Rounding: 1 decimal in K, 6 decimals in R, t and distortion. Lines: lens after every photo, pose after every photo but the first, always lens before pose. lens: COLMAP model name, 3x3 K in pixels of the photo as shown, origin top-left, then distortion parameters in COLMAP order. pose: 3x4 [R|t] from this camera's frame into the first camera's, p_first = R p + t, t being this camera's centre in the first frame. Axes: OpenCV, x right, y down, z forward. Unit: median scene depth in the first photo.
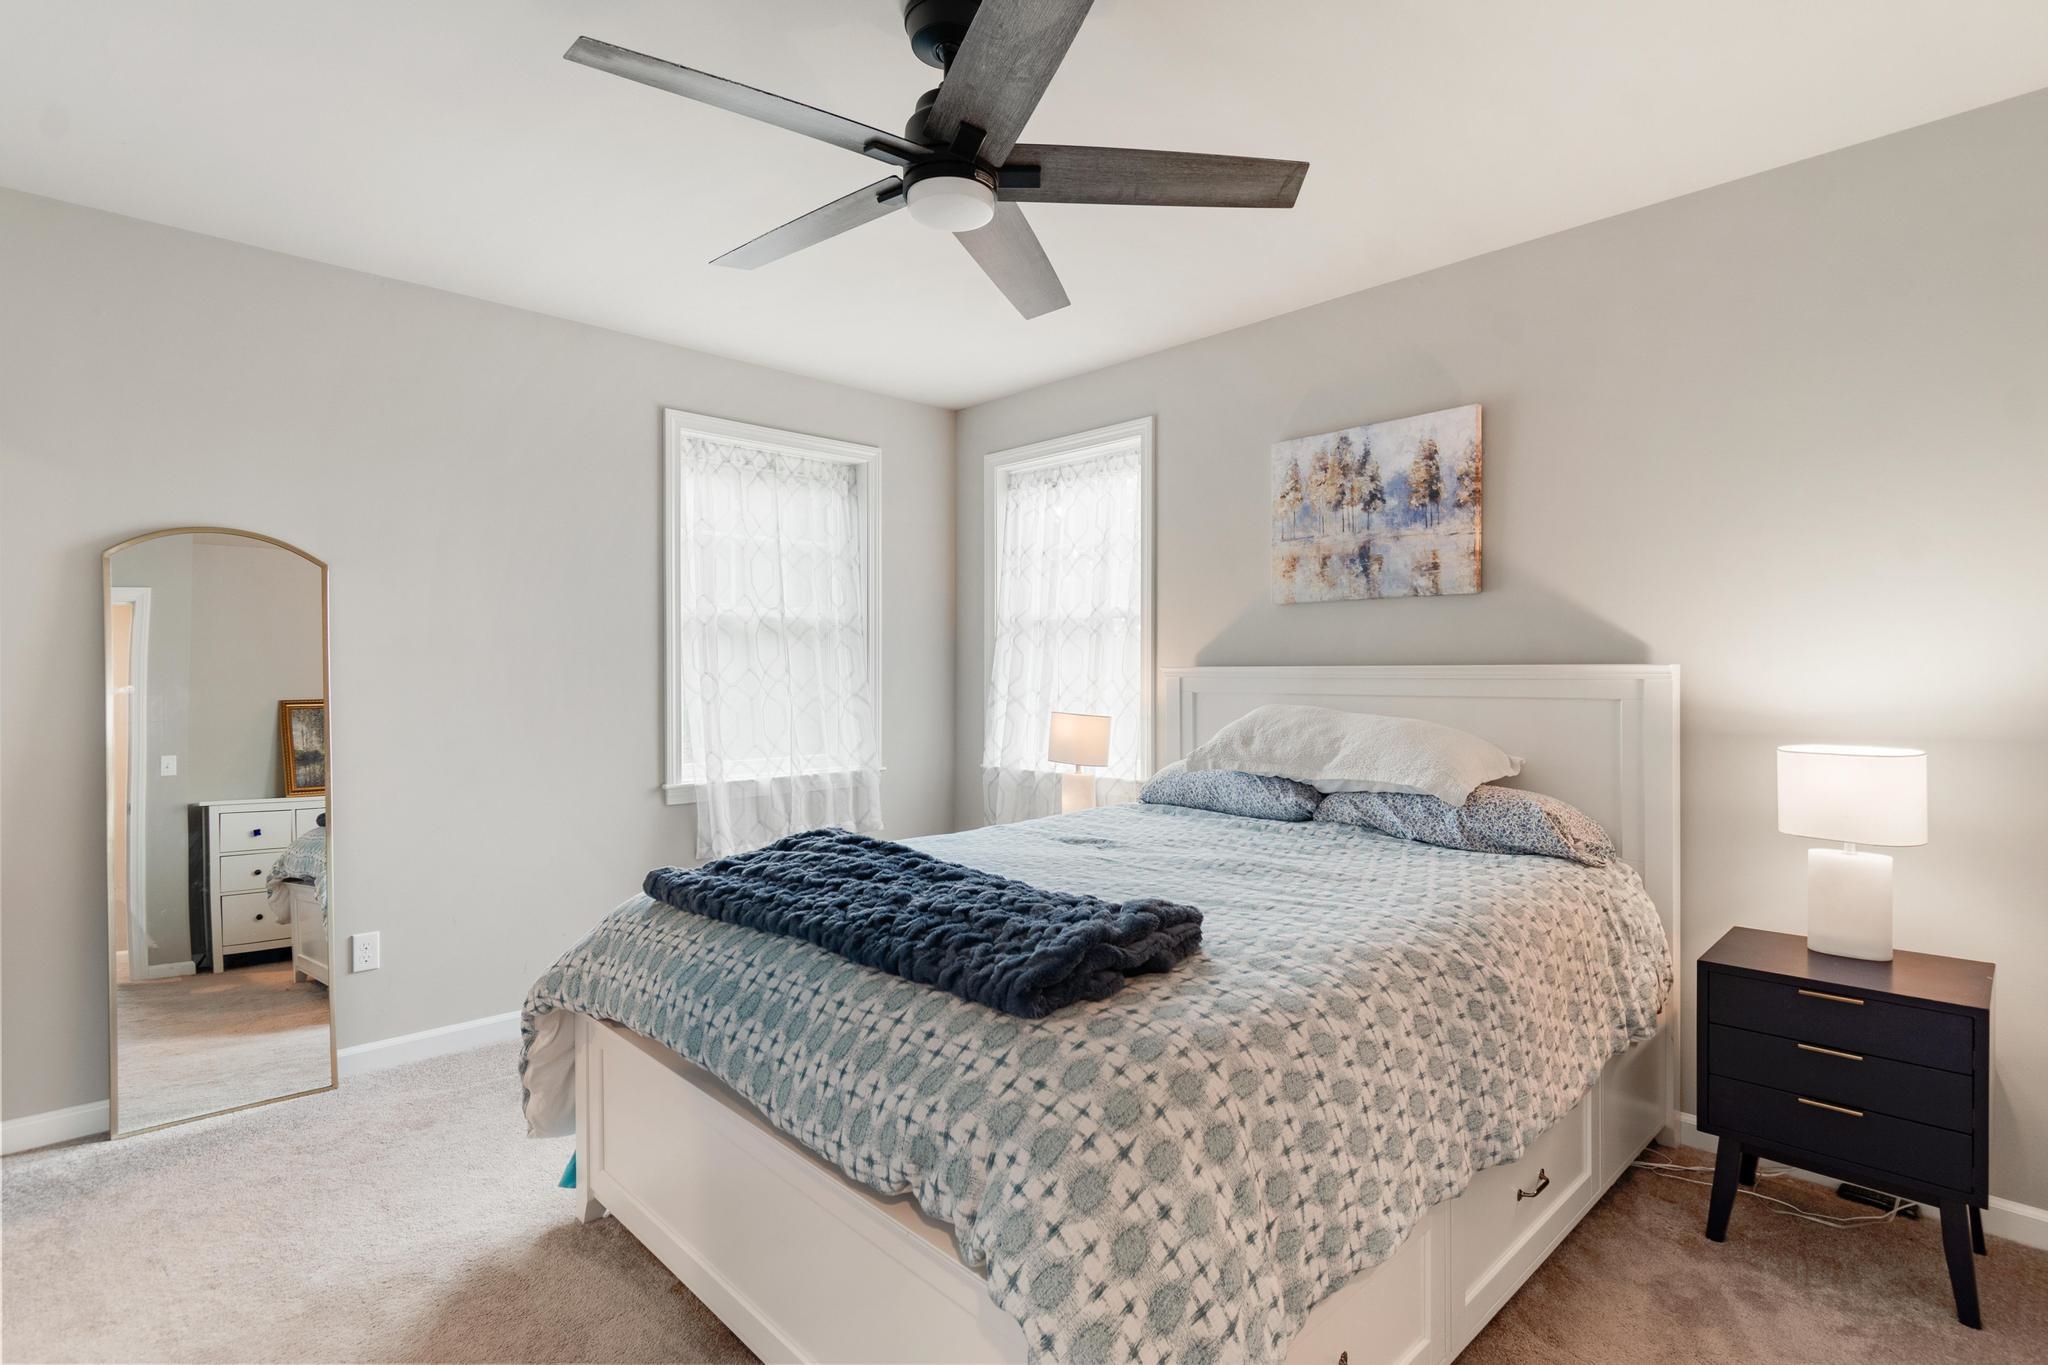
lens RADIAL K [[1002.5, 0, 1092.0], [0, 1002.5, 678.0], [0, 0, 1]] dist [-0.000619, -0.000035]
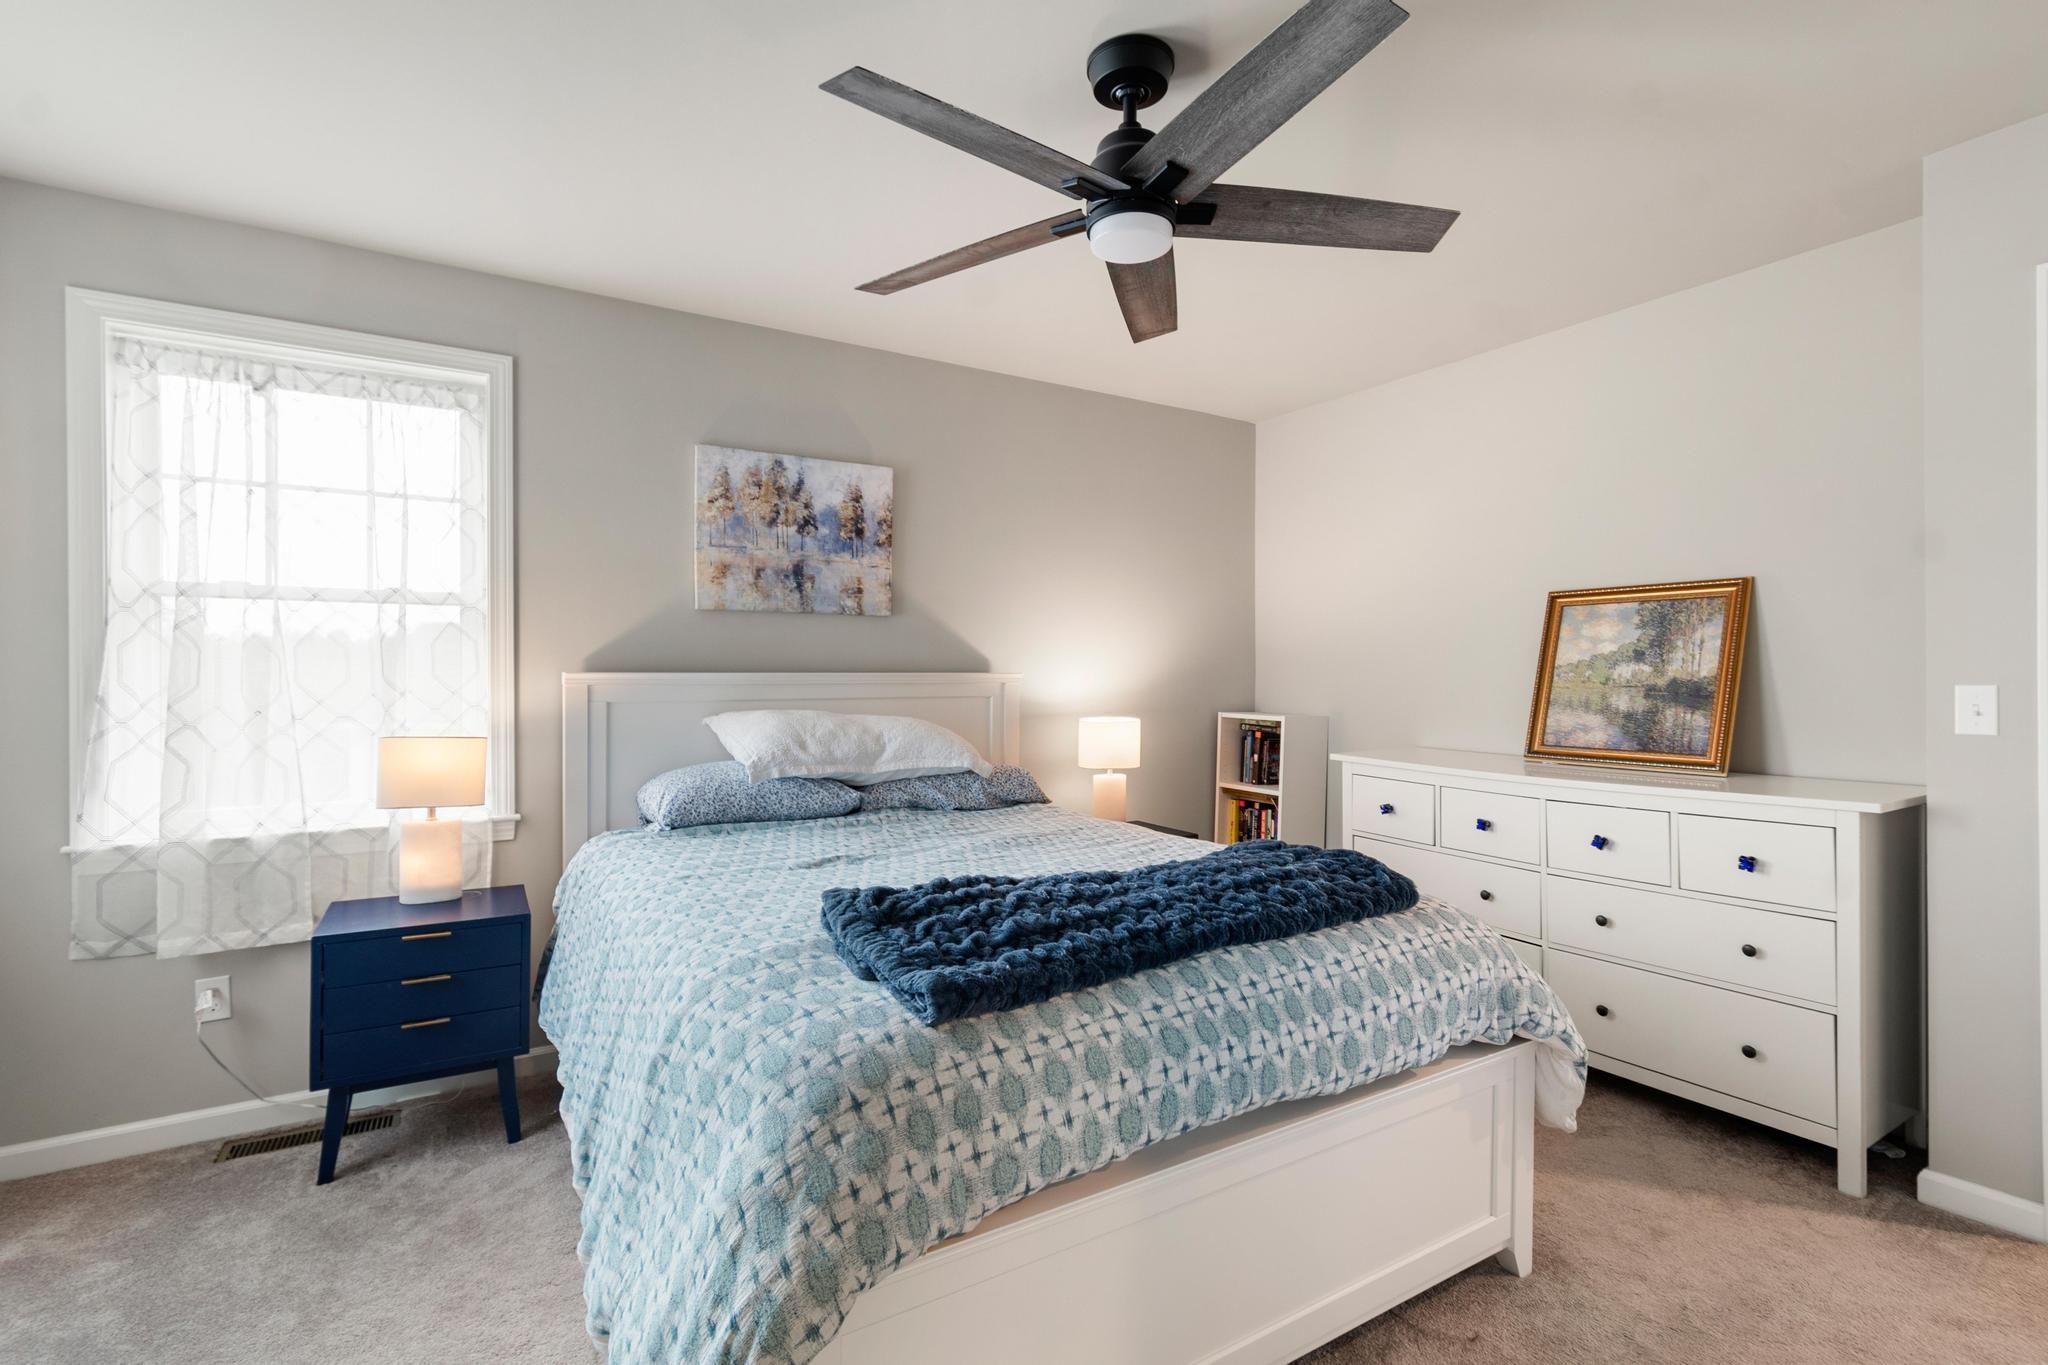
lens RADIAL K [[915.8, 0, 1015.5], [0, 915.8, 677.4], [0, 0, 1]] dist [0.000245, -0.000361]
pose [[0.251490, -0.000340, 0.967860, -0.663556], [0.005397, 0.999985, -0.001051, -0.004532], [-0.967845, 0.005488, 0.251488, 0.524681]]
